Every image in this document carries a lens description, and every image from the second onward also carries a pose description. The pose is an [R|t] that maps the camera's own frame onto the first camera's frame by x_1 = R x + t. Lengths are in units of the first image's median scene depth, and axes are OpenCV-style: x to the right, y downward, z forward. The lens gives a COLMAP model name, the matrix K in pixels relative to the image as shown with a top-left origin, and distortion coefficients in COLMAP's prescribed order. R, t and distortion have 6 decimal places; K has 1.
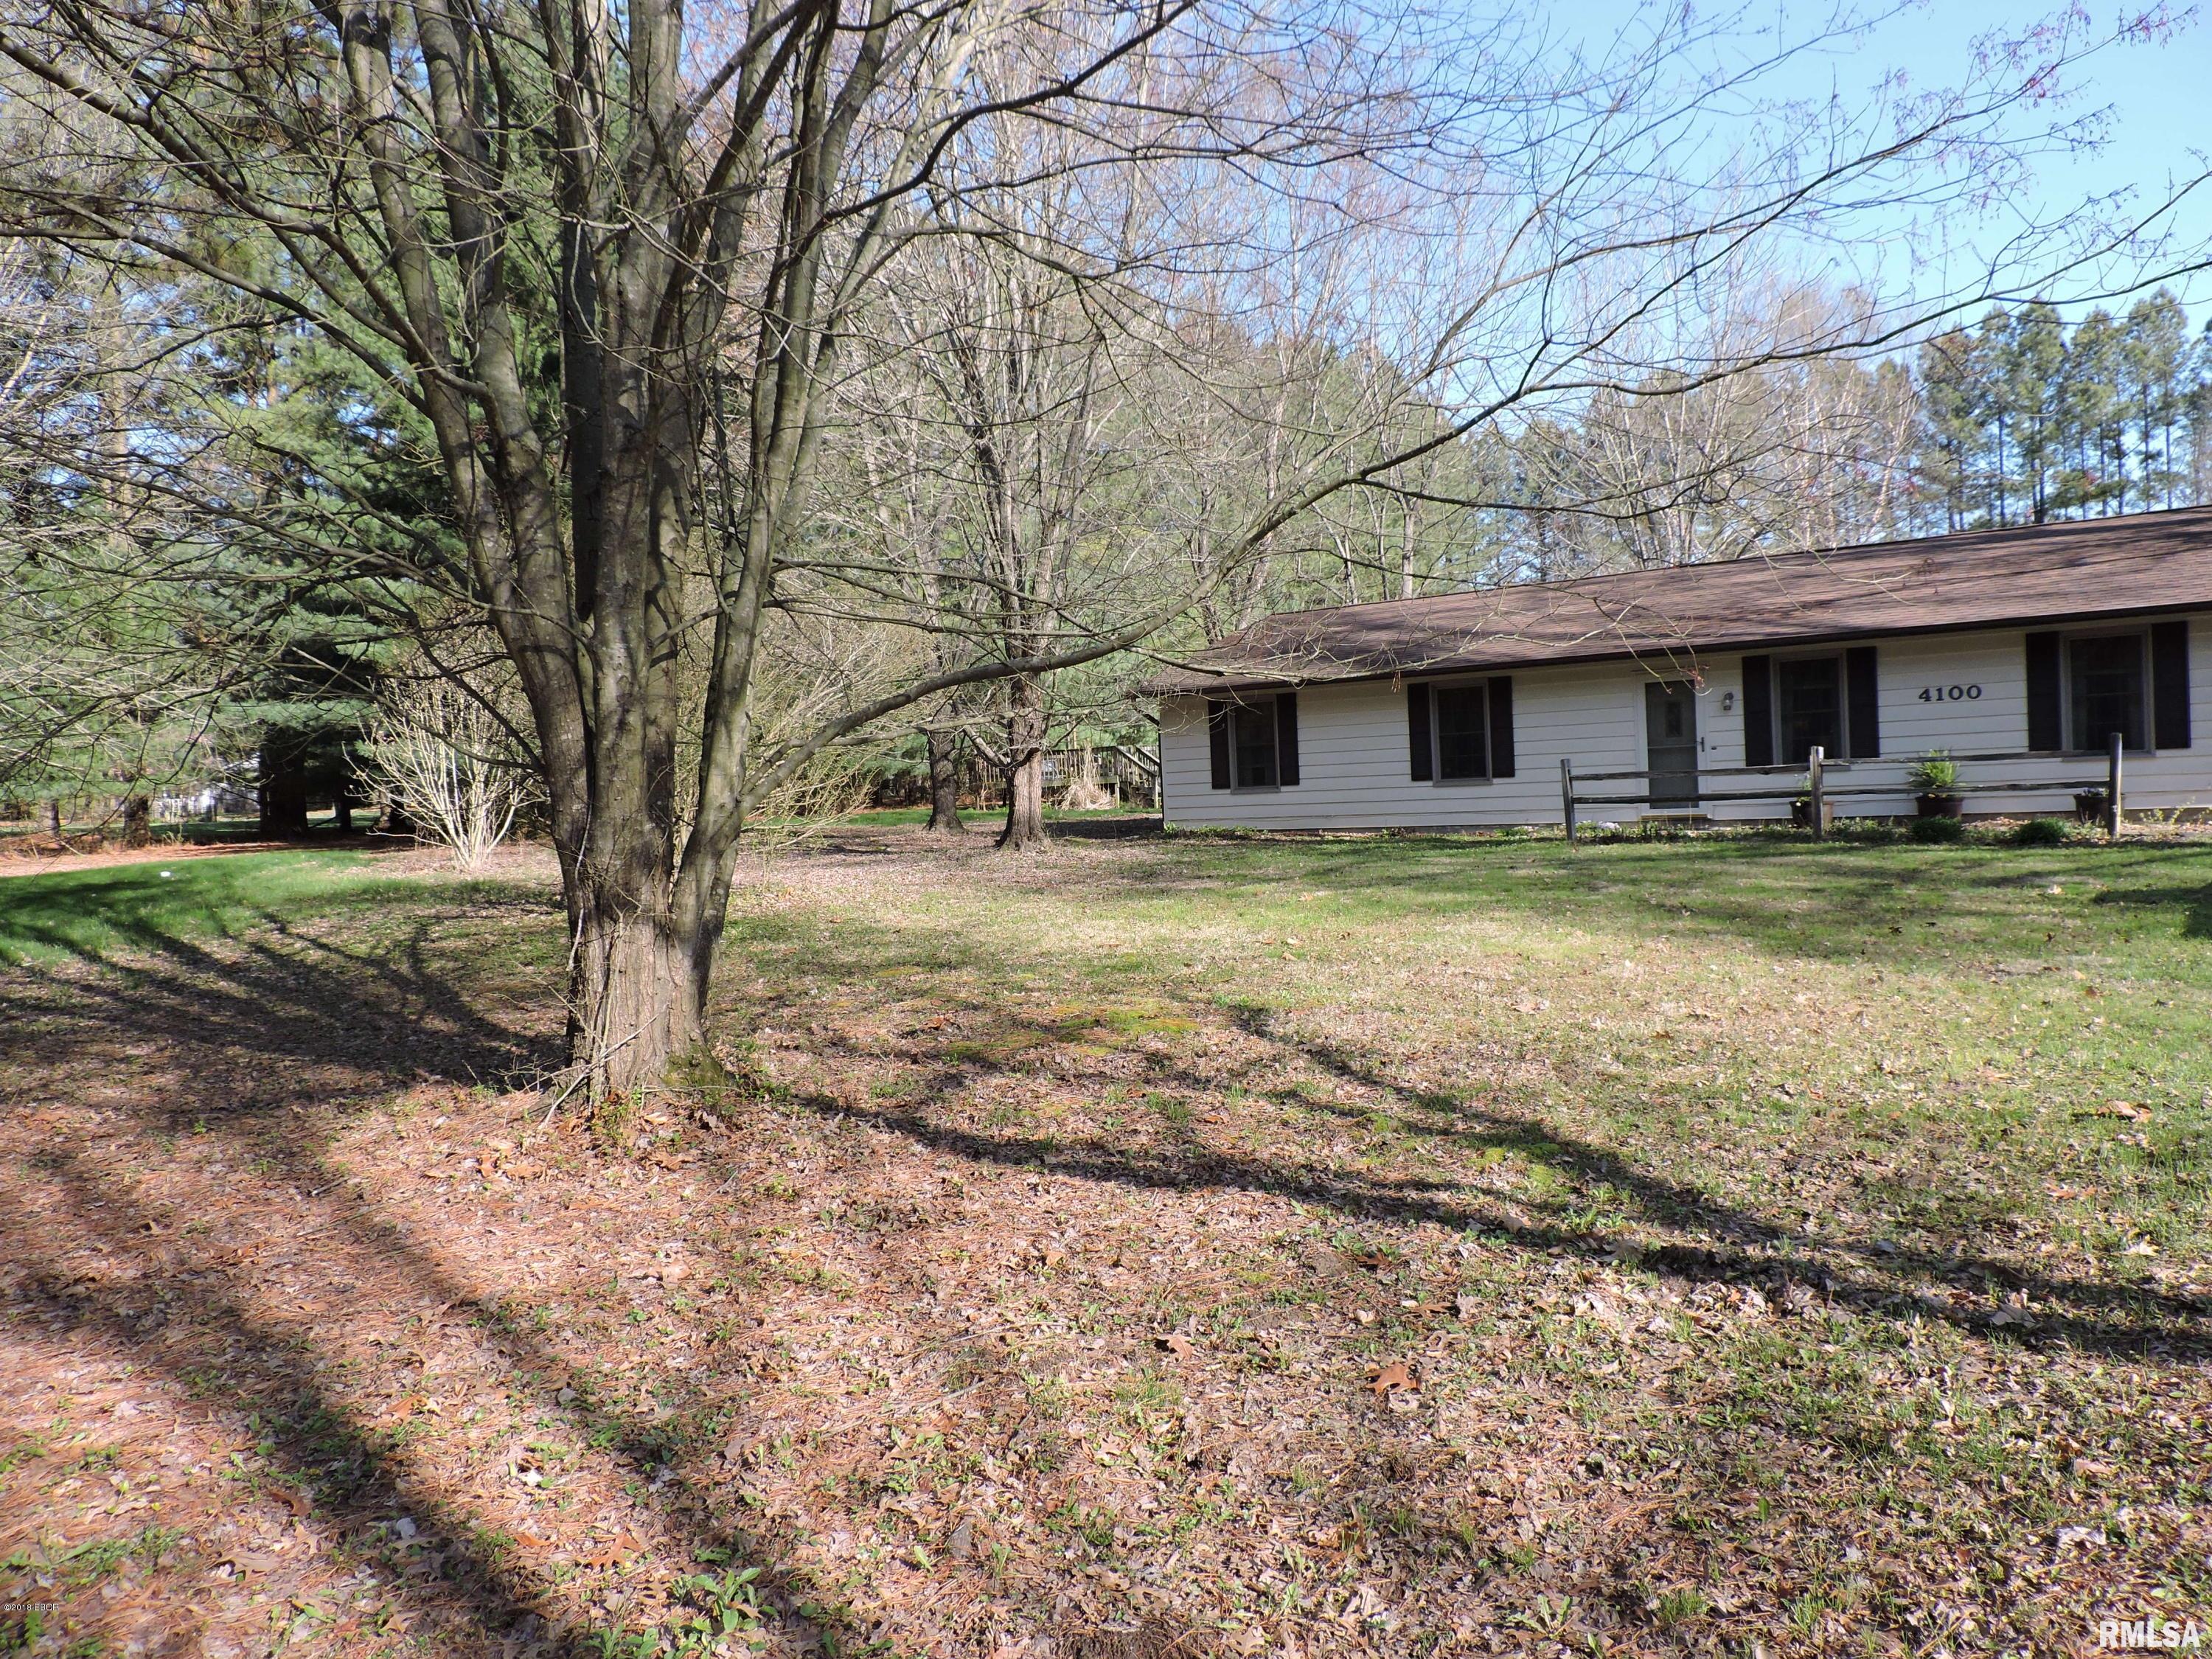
lens RADIAL K [[1558.1, 0, 1106.0], [0, 1558.1, 829.5], [0, 0, 1]] dist [-0.021159, -0.000357]
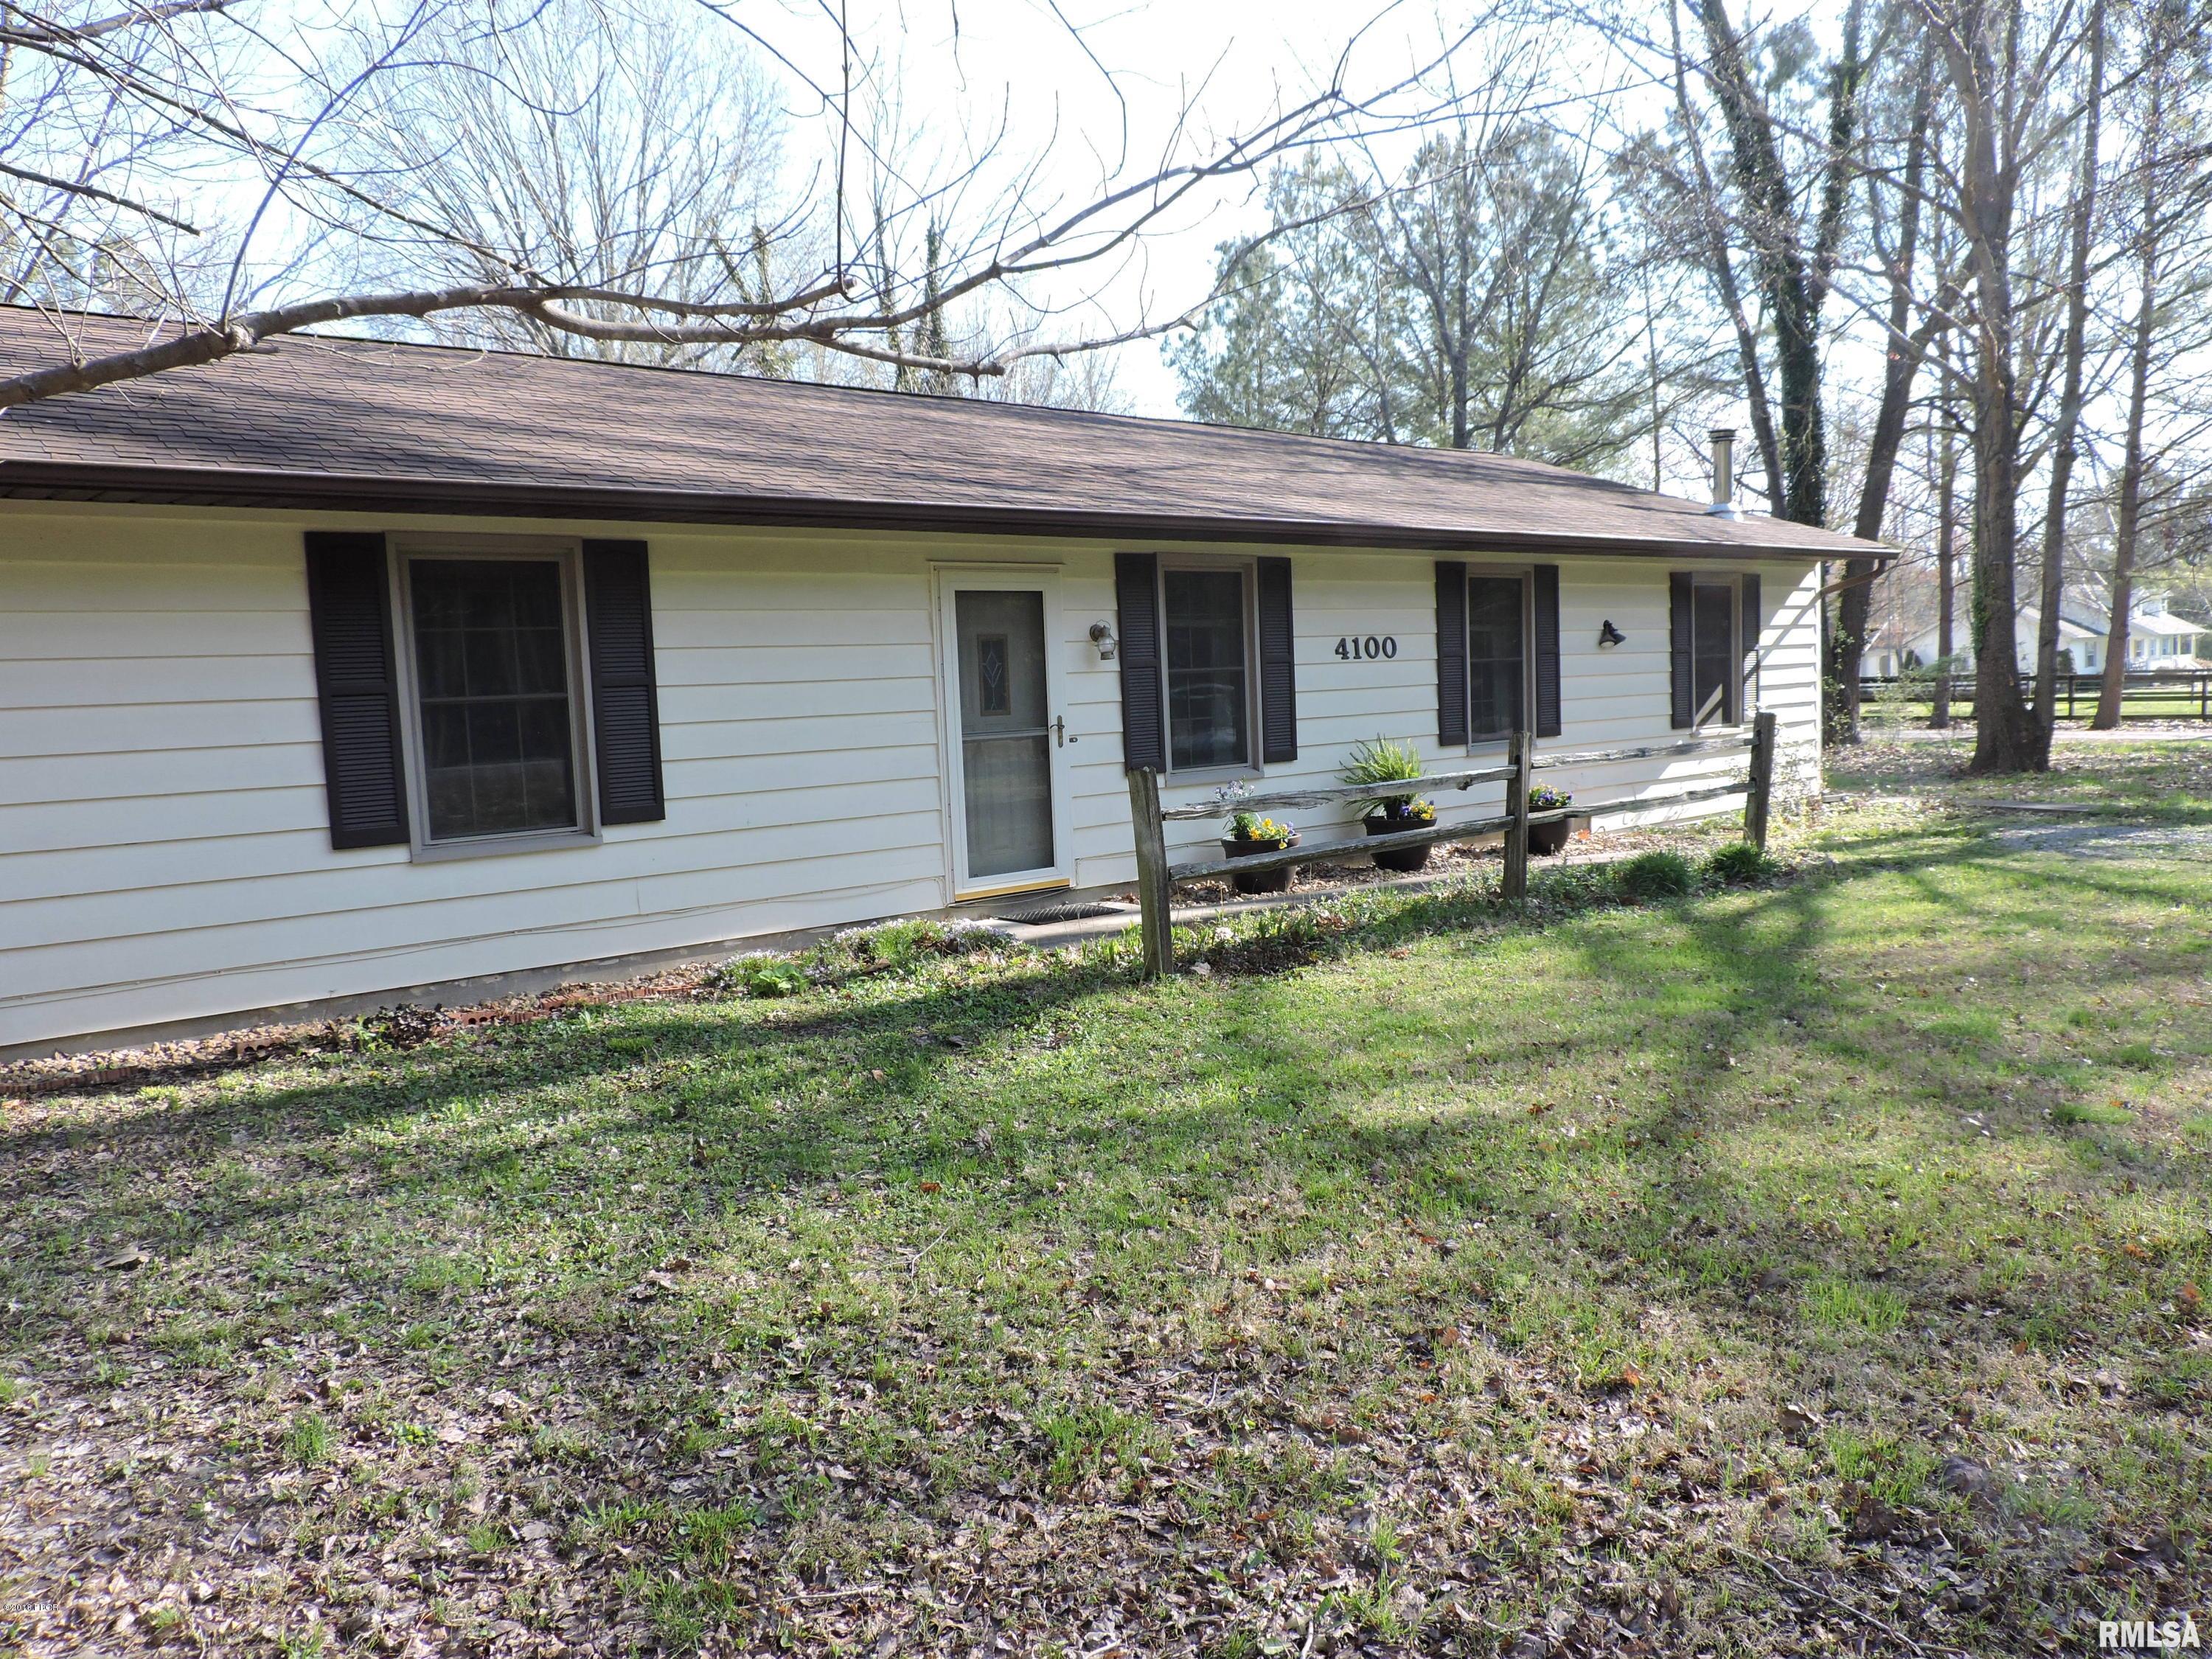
lens RADIAL K [[1558.1, 0, 1106.0], [0, 1558.1, 829.5], [0, 0, 1]] dist [-0.021159, -0.000357]
pose [[0.240744, -0.049333, 0.969334, -0.070685], [0.062120, 0.997443, 0.035336, -0.041383], [-0.968599, 0.051709, 0.243193, 0.882880]]
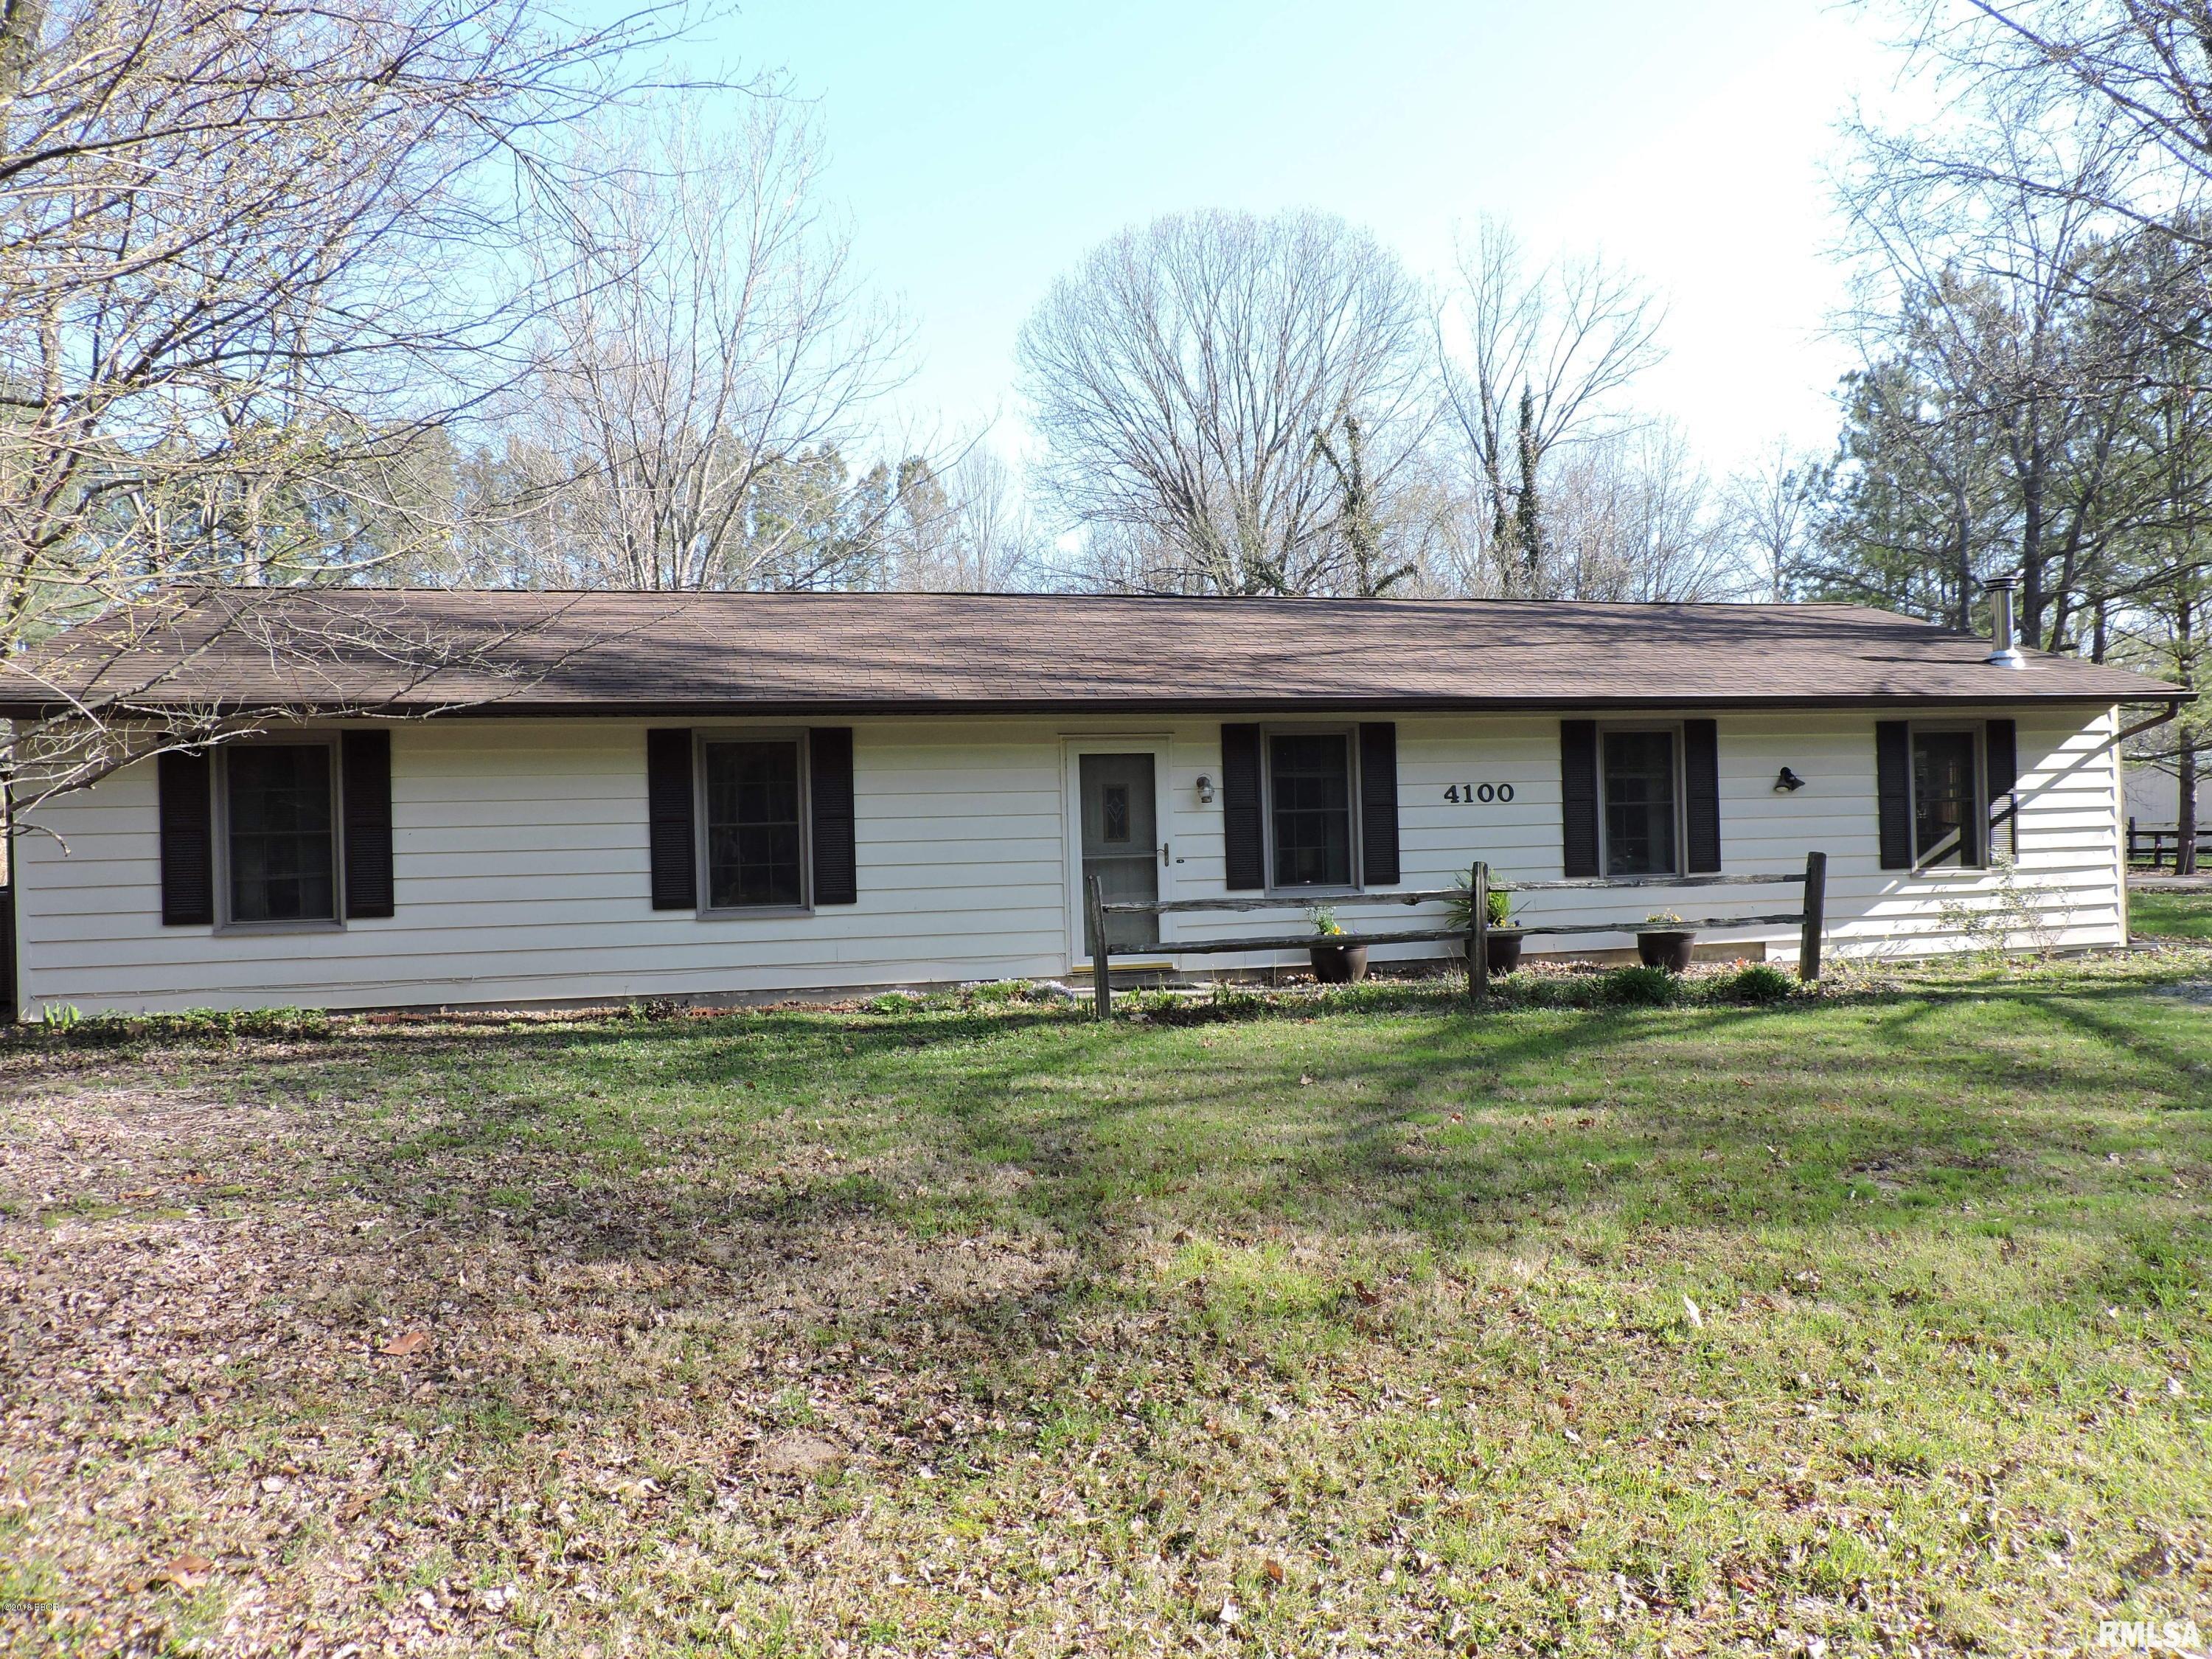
lens RADIAL K [[1558.1, 0, 1106.0], [0, 1558.1, 829.5], [0, 0, 1]] dist [-0.021159, -0.000357]
pose [[0.650691, 0.041451, 0.758210, -0.122495], [0.019753, 0.997247, -0.071471, -0.019656], [-0.759085, 0.061482, 0.648081, 0.606567]]
